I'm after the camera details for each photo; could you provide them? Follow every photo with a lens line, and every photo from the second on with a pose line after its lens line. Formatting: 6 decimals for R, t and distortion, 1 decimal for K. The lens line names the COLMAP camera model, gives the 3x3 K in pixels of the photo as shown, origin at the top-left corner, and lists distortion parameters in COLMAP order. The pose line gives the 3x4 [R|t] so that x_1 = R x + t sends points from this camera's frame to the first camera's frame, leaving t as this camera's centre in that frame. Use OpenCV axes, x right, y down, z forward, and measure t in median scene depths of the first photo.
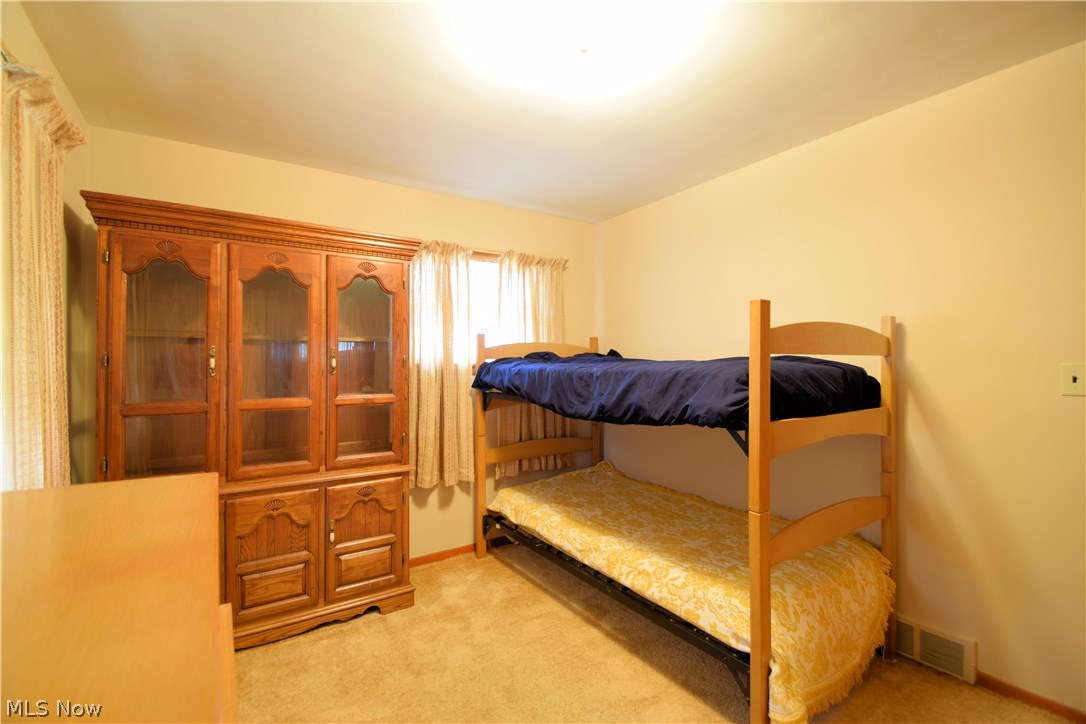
lens RADIAL K [[477.4, 0, 542.5], [0, 477.4, 357.0], [0, 0, 1]] dist [0.020424, -0.016045]
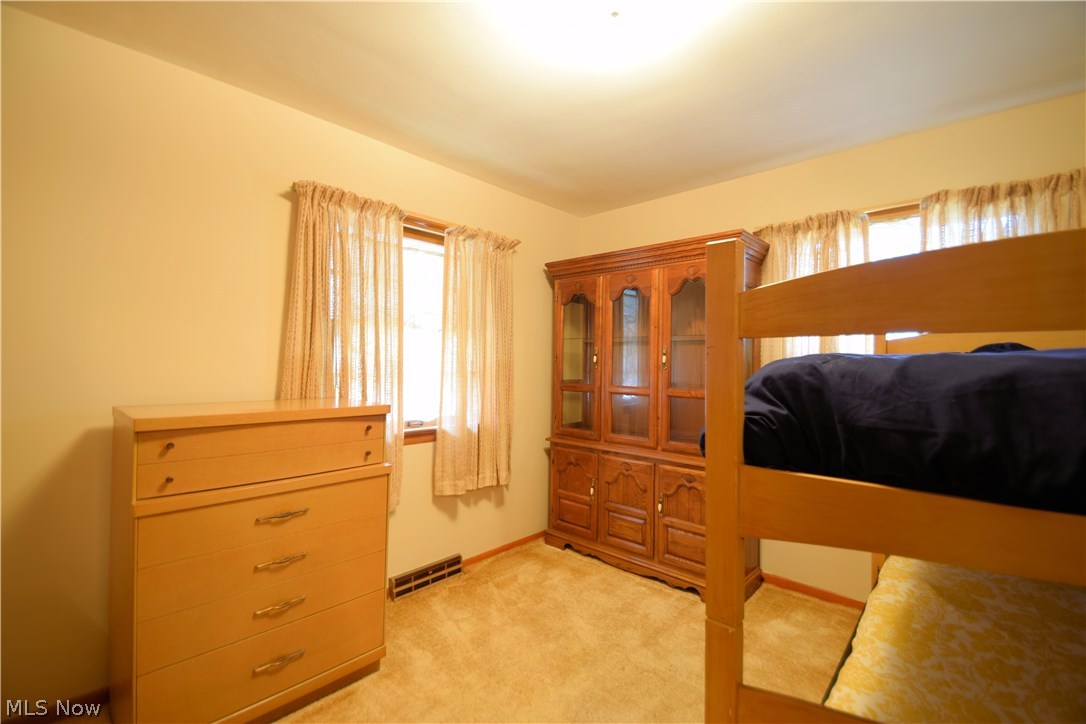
lens RADIAL K [[477.4, 0, 542.5], [0, 477.4, 357.0], [0, 0, 1]] dist [0.020424, -0.016045]
pose [[0.244890, -0.004075, -0.969542, 0.621156], [0.001227, 0.999992, -0.003894, 0.010640], [0.969550, -0.000236, 0.244893, 0.428584]]
